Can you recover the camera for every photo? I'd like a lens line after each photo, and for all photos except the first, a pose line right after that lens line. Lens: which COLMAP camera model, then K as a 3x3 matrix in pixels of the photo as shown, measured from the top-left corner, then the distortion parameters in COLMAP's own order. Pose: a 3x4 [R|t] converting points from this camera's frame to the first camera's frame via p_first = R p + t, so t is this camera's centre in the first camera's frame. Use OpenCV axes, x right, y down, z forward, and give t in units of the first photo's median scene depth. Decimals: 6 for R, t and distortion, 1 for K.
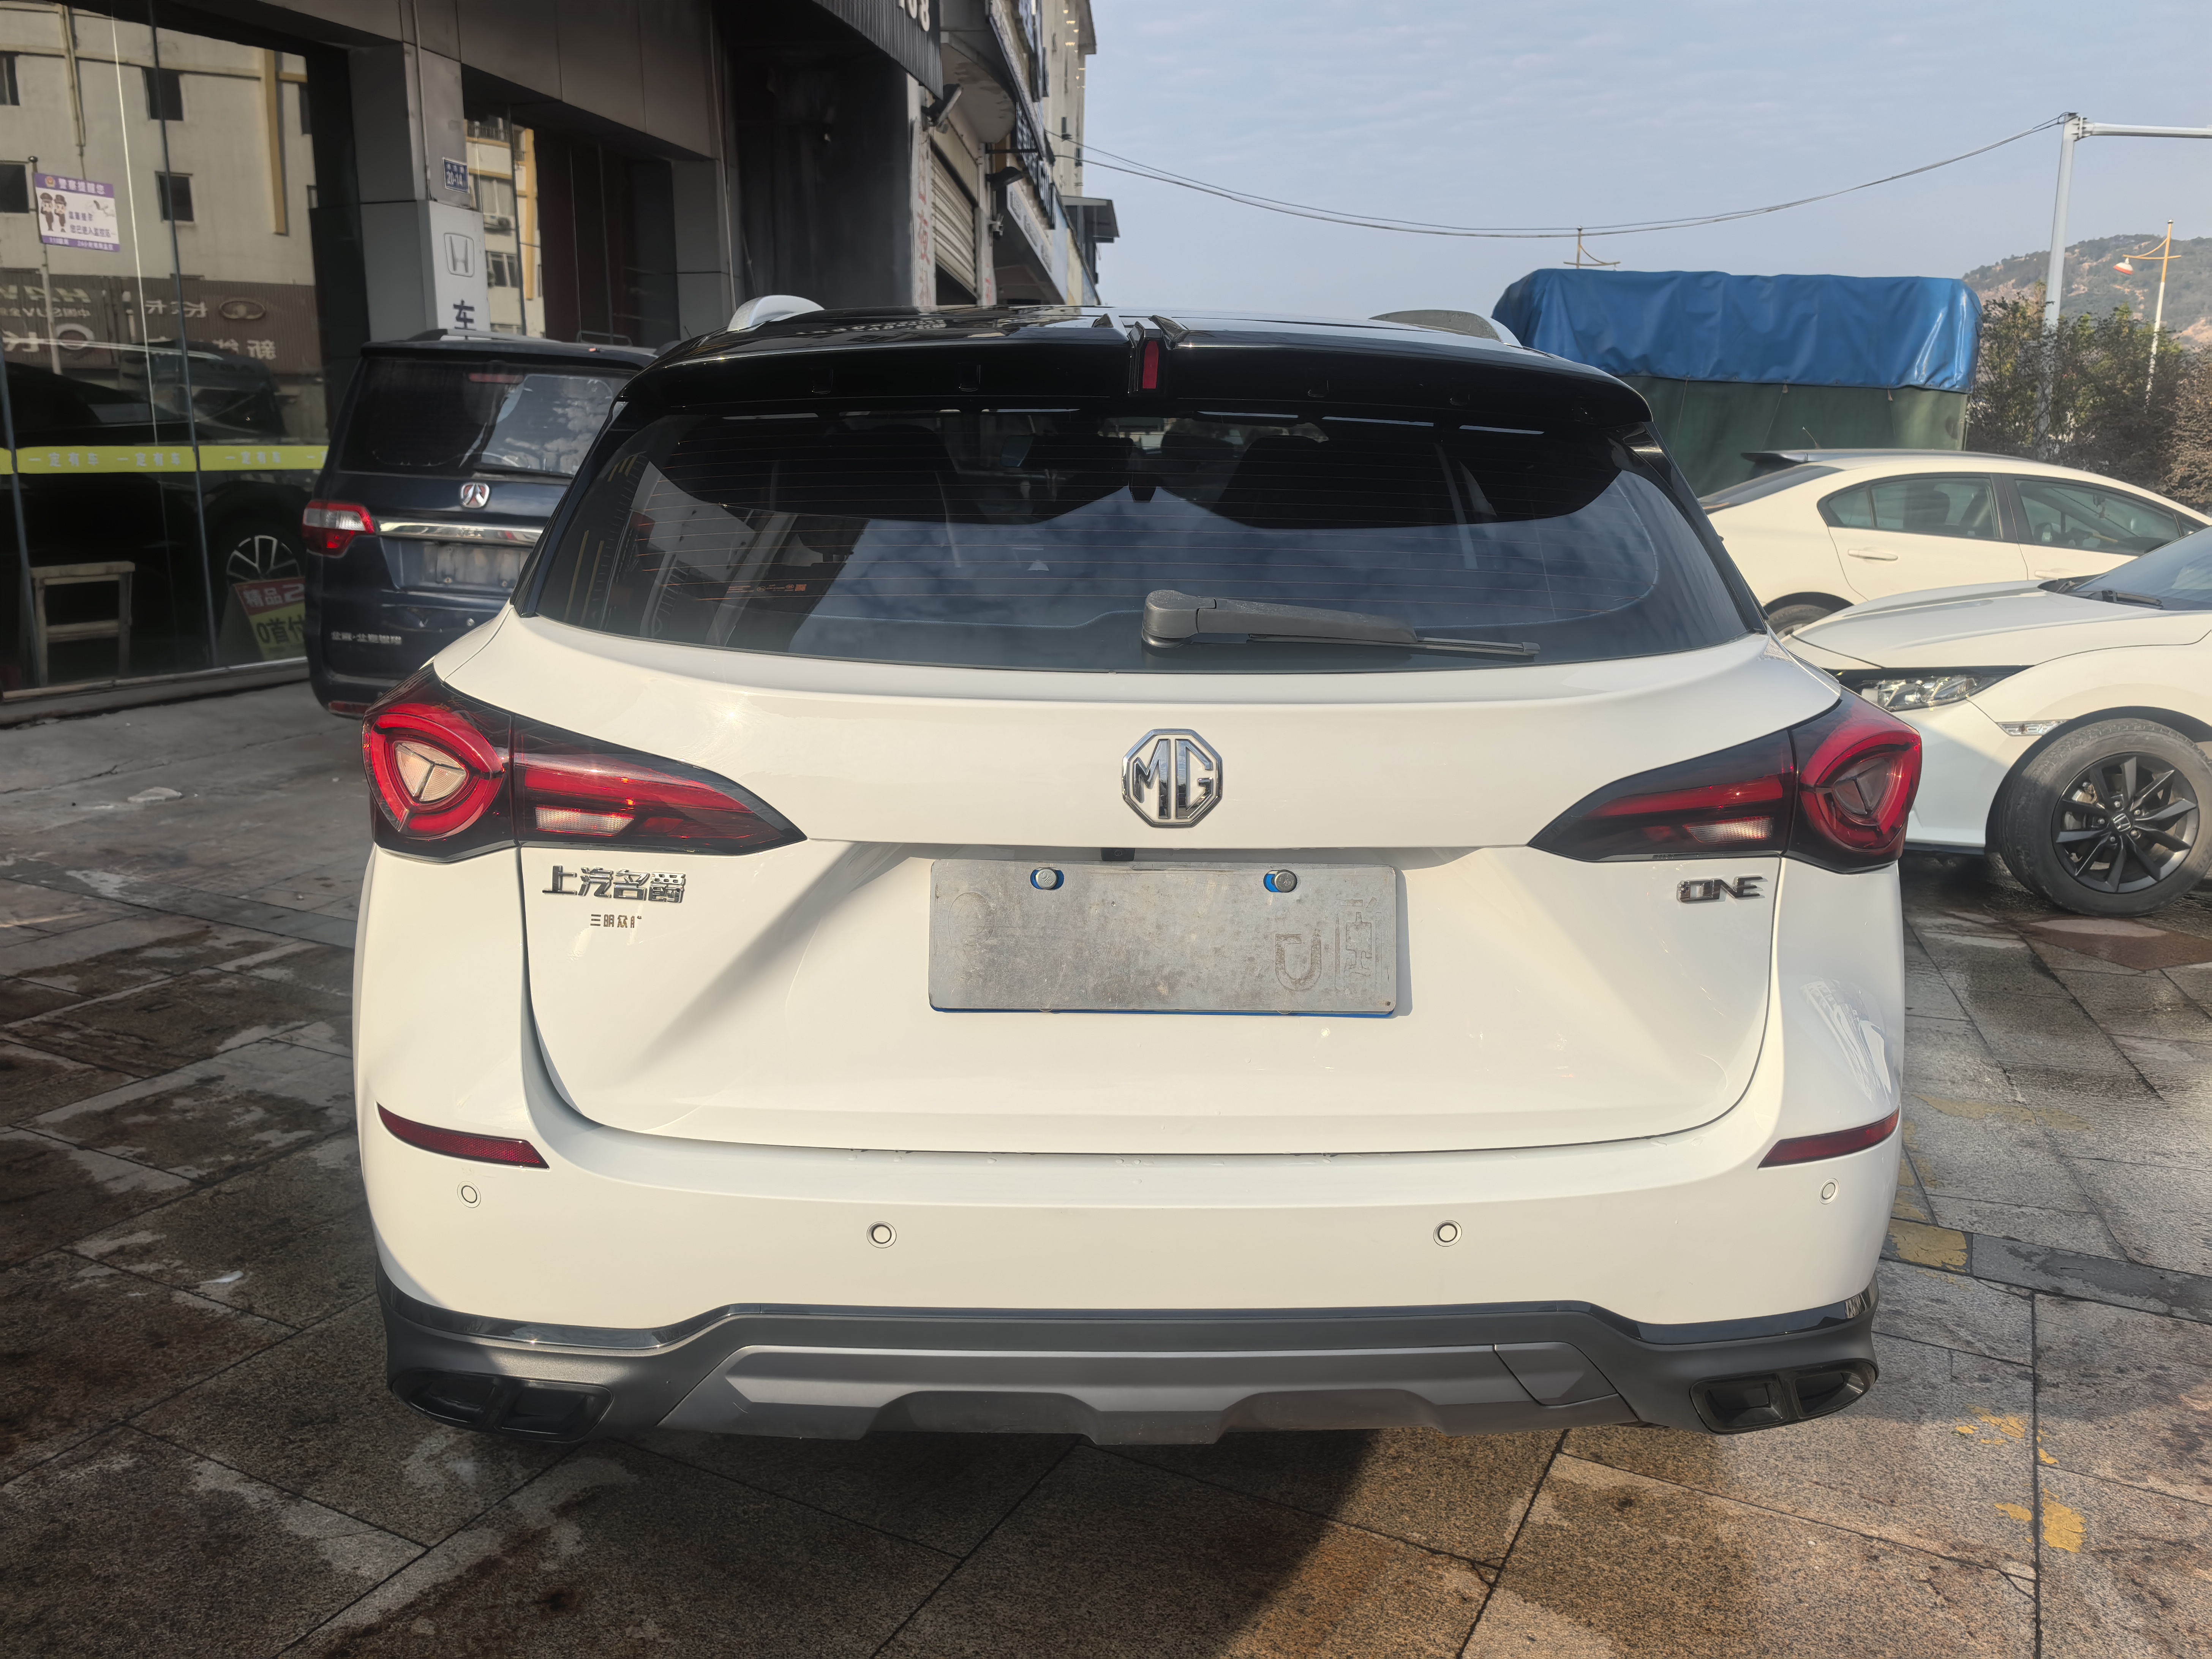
lens RADIAL K [[1778.7, 0, 1096.4], [0, 1778.7, 843.3], [0, 0, 1]] dist [0.029221, -0.016330]
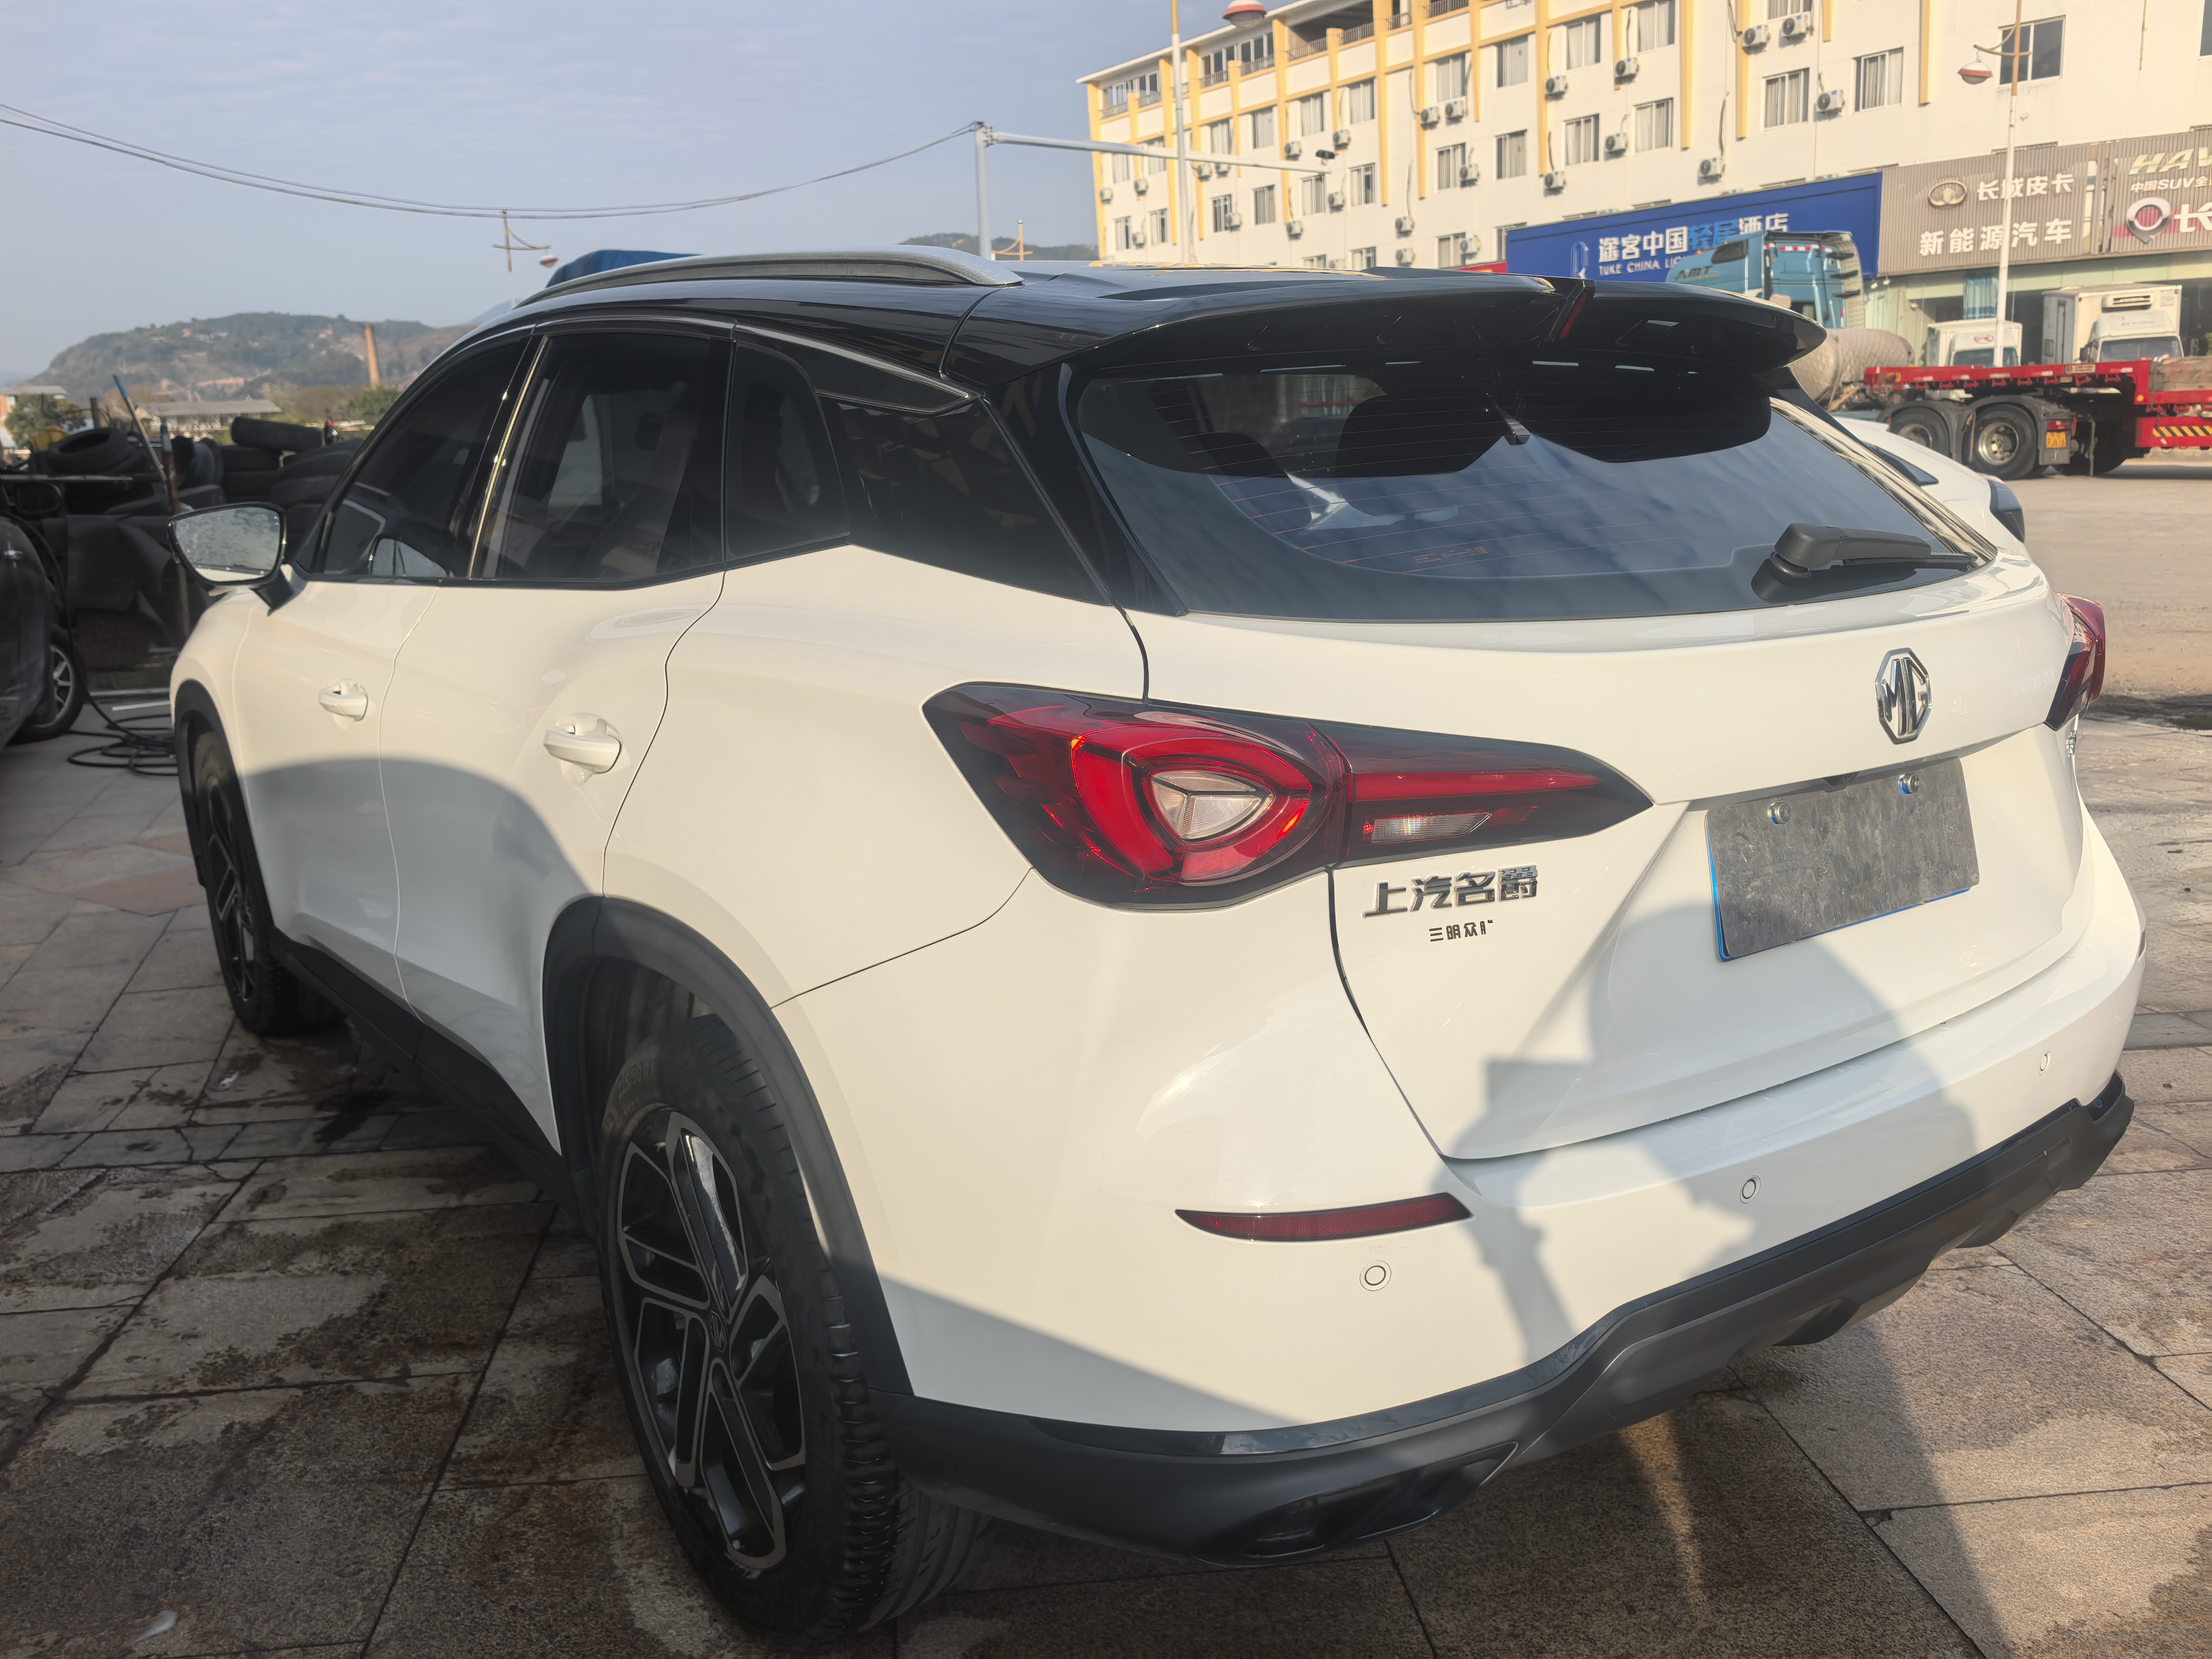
lens RADIAL K [[1778.7, 0, 1096.4], [0, 1778.7, 843.3], [0, 0, 1]] dist [0.029221, -0.016330]
pose [[0.845627, -0.156677, 0.510262, -0.201380], [0.152994, 0.986986, 0.049507, -0.016608], [-0.511378, 0.036203, 0.858593, 0.074596]]
